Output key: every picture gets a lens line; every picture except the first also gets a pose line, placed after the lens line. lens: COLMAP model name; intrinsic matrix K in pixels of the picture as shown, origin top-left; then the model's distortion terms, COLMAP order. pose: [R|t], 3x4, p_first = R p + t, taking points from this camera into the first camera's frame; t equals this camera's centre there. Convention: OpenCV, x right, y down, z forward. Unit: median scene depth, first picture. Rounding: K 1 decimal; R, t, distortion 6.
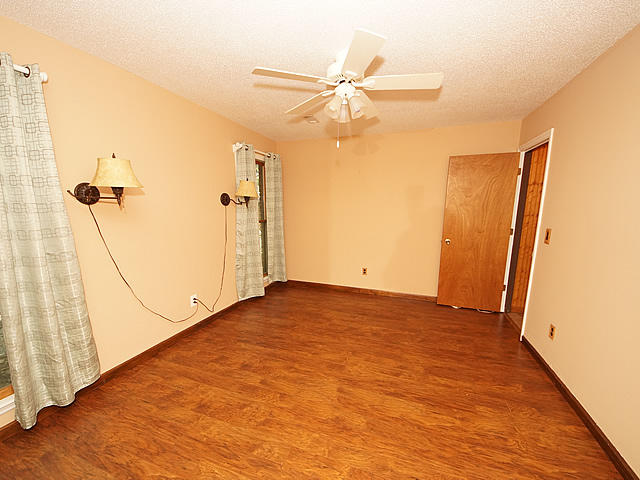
lens RADIAL K [[257.0, 0, 320.7], [0, 257.0, 249.3], [0, 0, 1]] dist [0.043530, -0.025033]
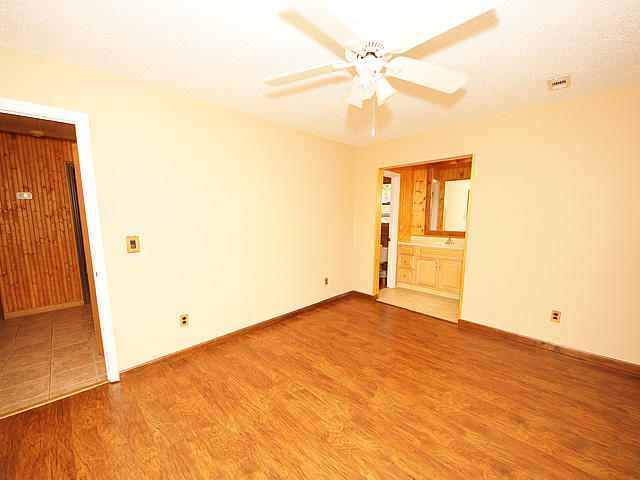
lens RADIAL K [[257.0, 0, 320.7], [0, 257.0, 249.3], [0, 0, 1]] dist [0.043530, -0.025033]
pose [[-0.907407, -0.067102, 0.414861, -0.128555], [0.062586, 0.954585, 0.291291, -0.302862], [-0.415567, 0.290283, -0.861998, 1.766198]]
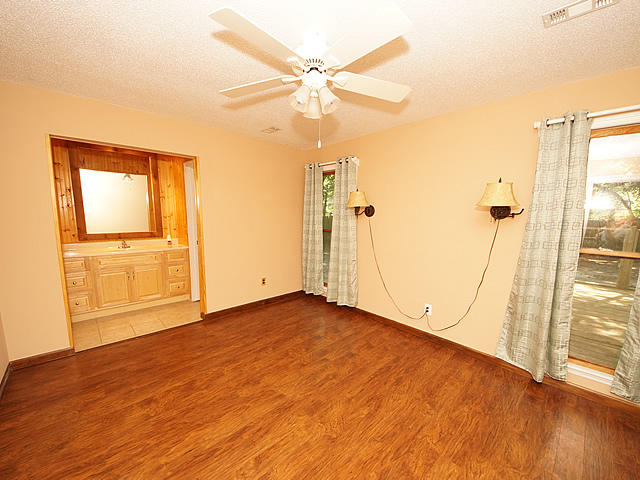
lens RADIAL K [[257.0, 0, 320.7], [0, 257.0, 249.3], [0, 0, 1]] dist [0.043530, -0.025033]
pose [[-0.450481, 0.109092, -0.886096, 0.831280], [-0.167132, 0.964655, 0.203732, -0.241439], [0.877003, 0.239872, -0.416326, 1.399806]]
